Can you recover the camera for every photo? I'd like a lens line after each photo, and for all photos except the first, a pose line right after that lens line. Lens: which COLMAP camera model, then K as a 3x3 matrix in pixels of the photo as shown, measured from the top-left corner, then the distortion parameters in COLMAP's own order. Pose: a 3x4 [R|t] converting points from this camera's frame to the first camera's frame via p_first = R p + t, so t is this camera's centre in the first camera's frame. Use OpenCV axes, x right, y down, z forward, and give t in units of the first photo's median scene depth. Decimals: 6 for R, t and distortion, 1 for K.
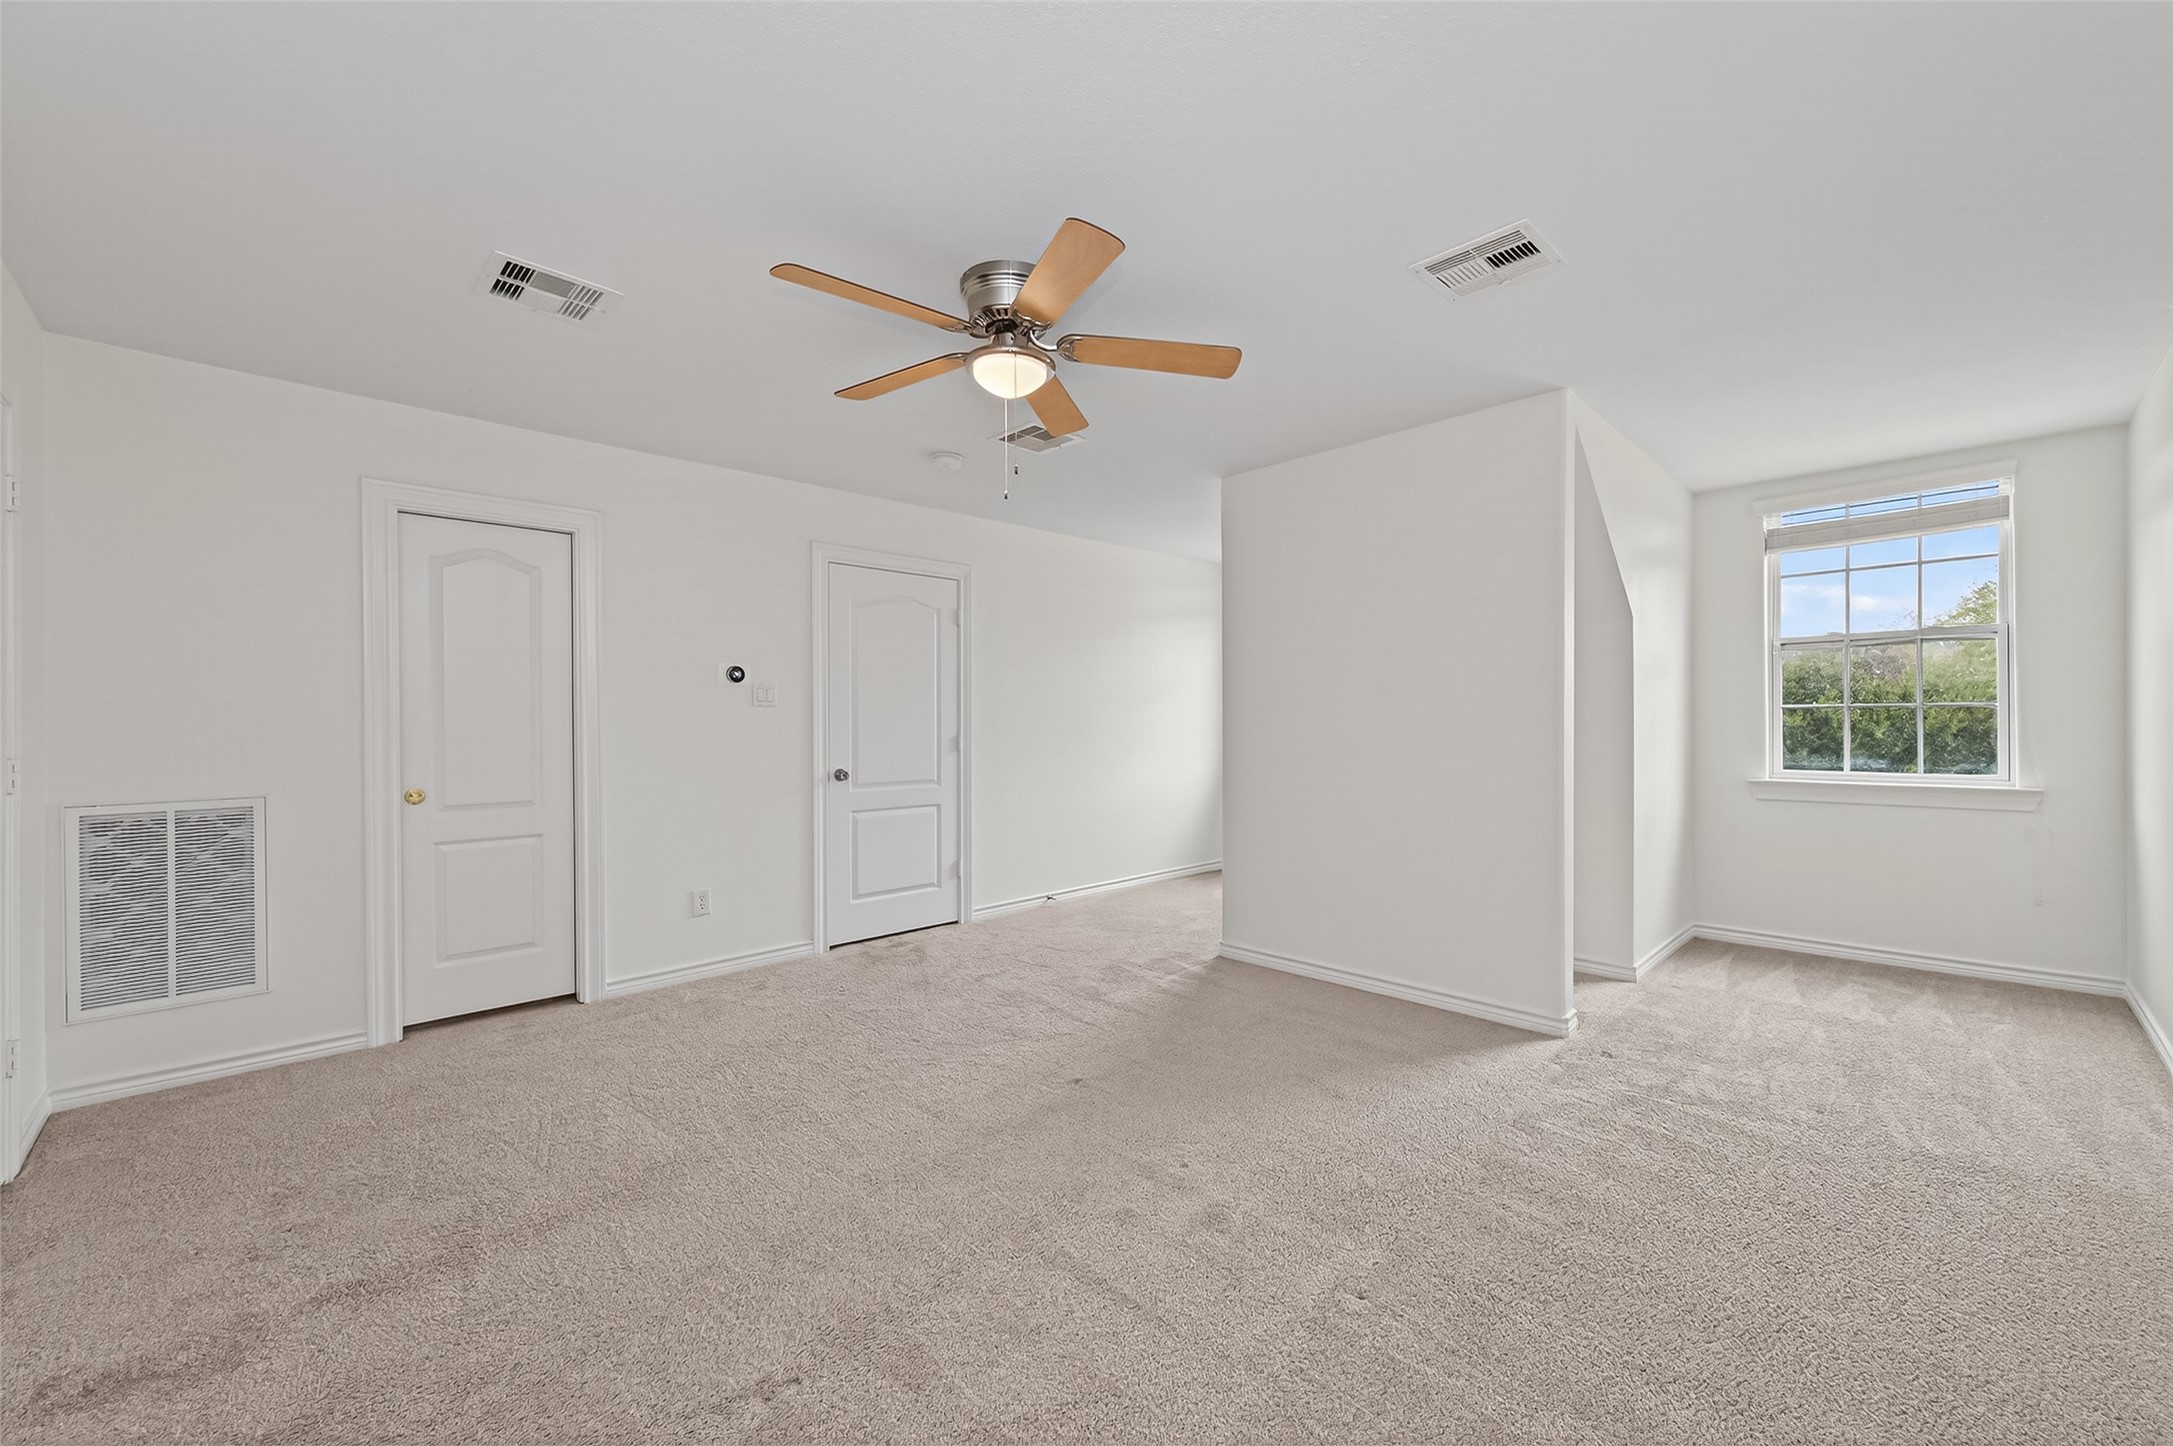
lens RADIAL K [[847.3, 0, 1086.2], [0, 847.3, 726.5], [0, 0, 1]] dist [0.001289, -0.000047]
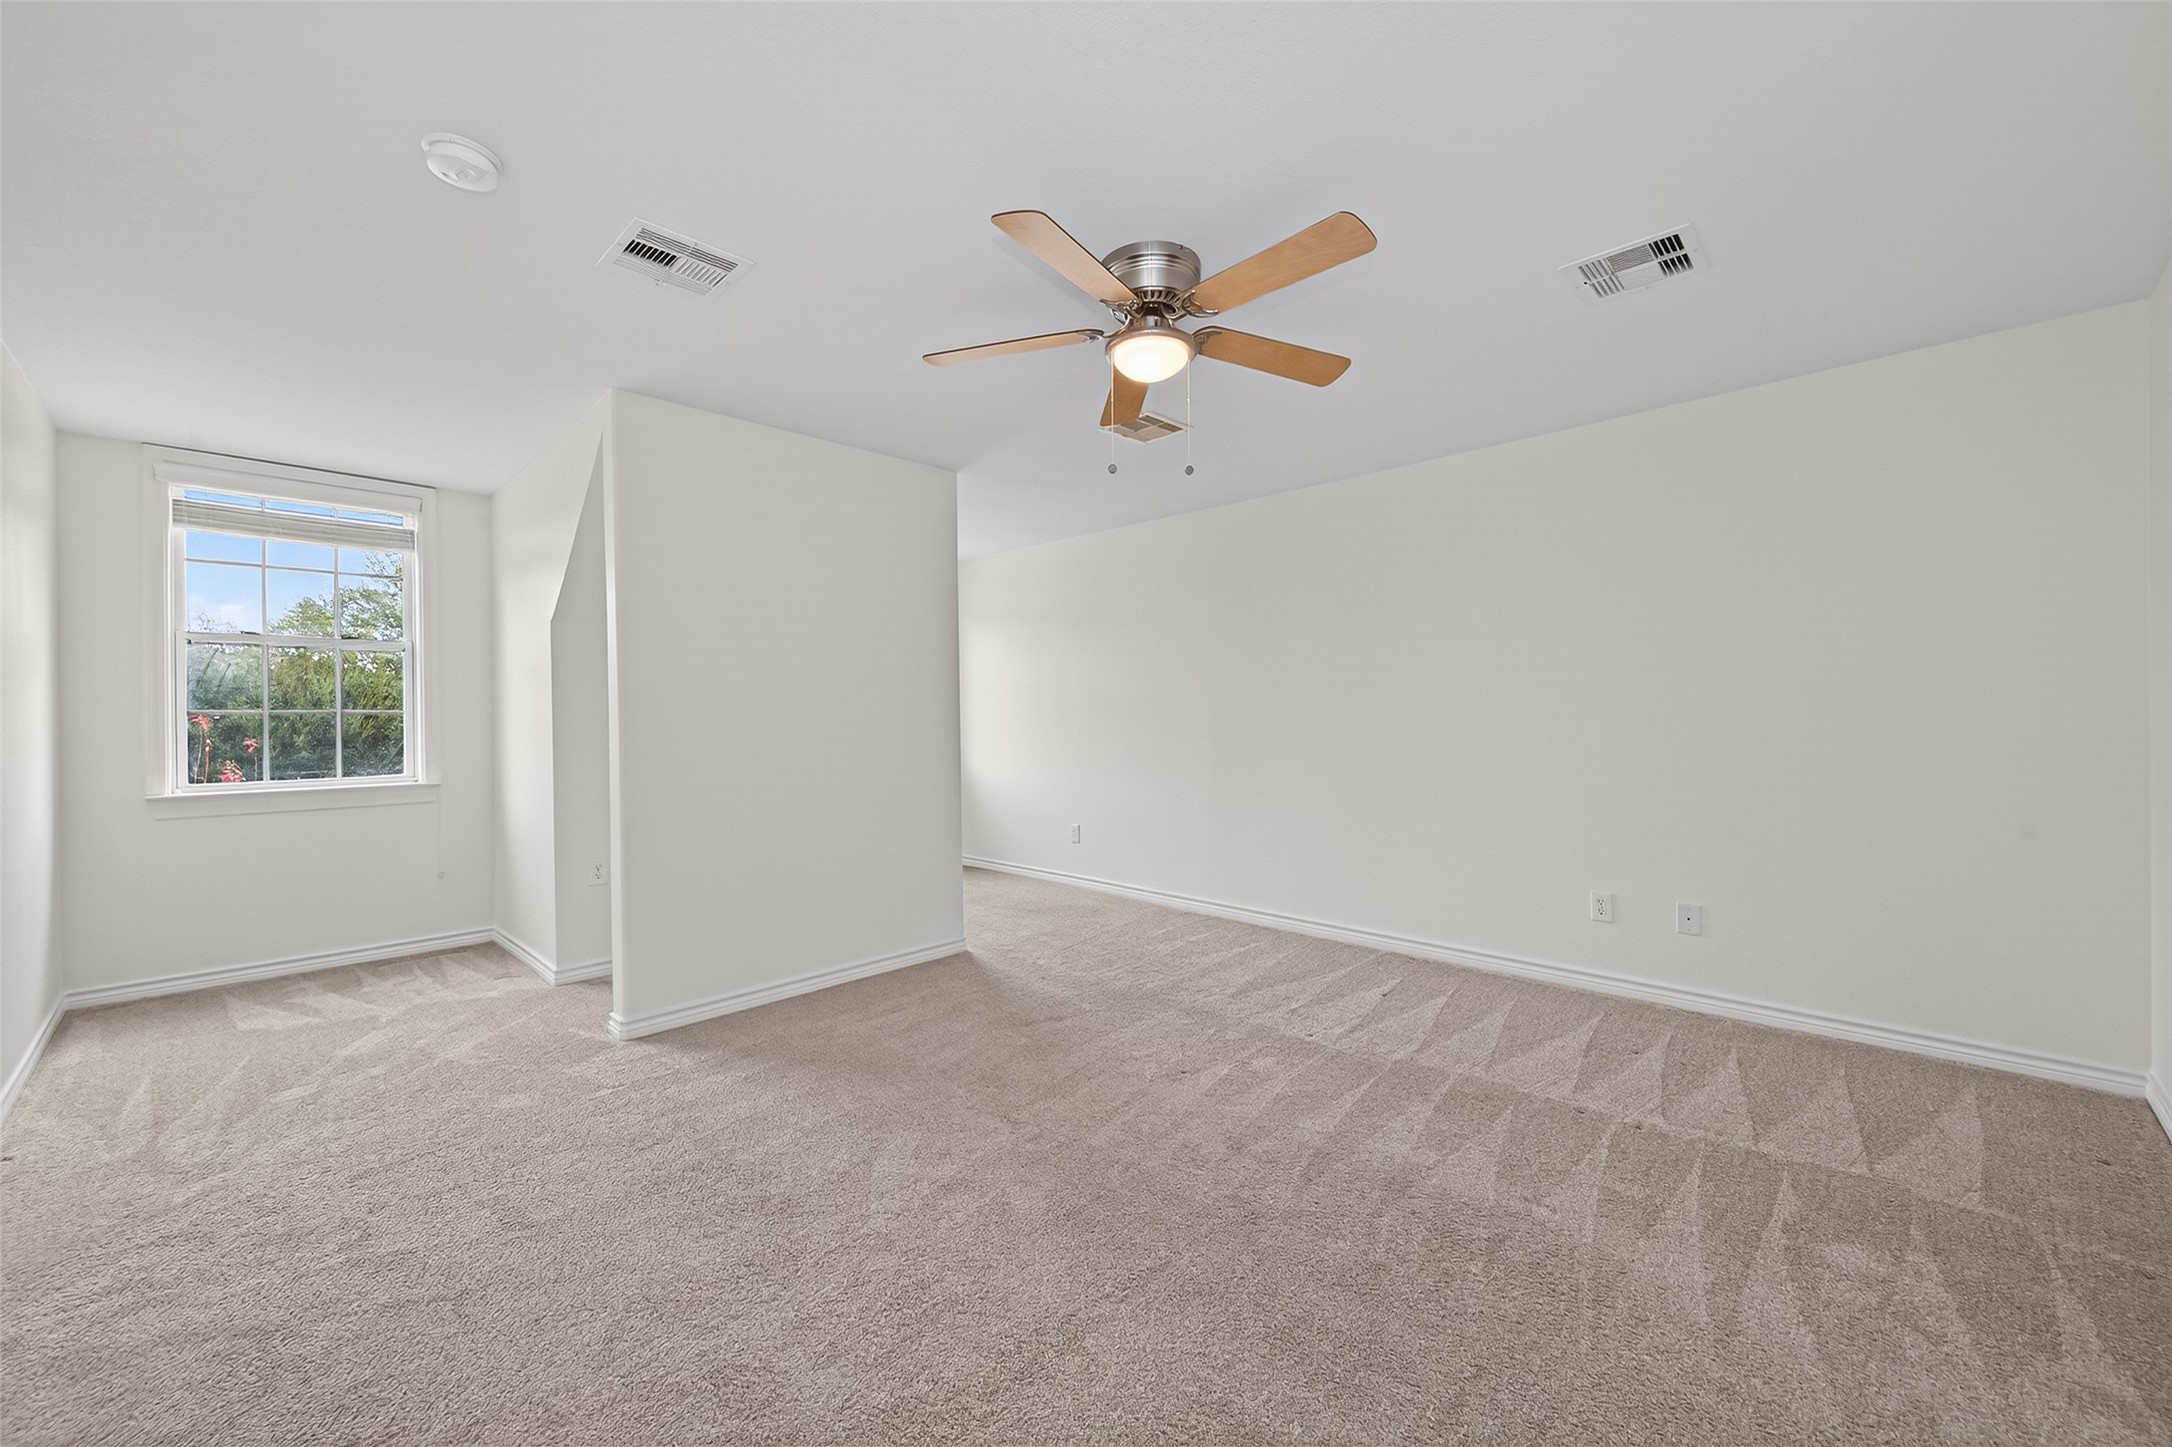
lens RADIAL K [[859.3, 0, 1084.1], [0, 859.3, 723.1], [0, 0, 1]] dist [0.007706, -0.000778]
pose [[-0.013565, -0.007305, 0.999881, -0.100931], [0.019723, 0.999777, 0.007571, -0.000515], [-0.999713, 0.019824, -0.013418, 0.103029]]
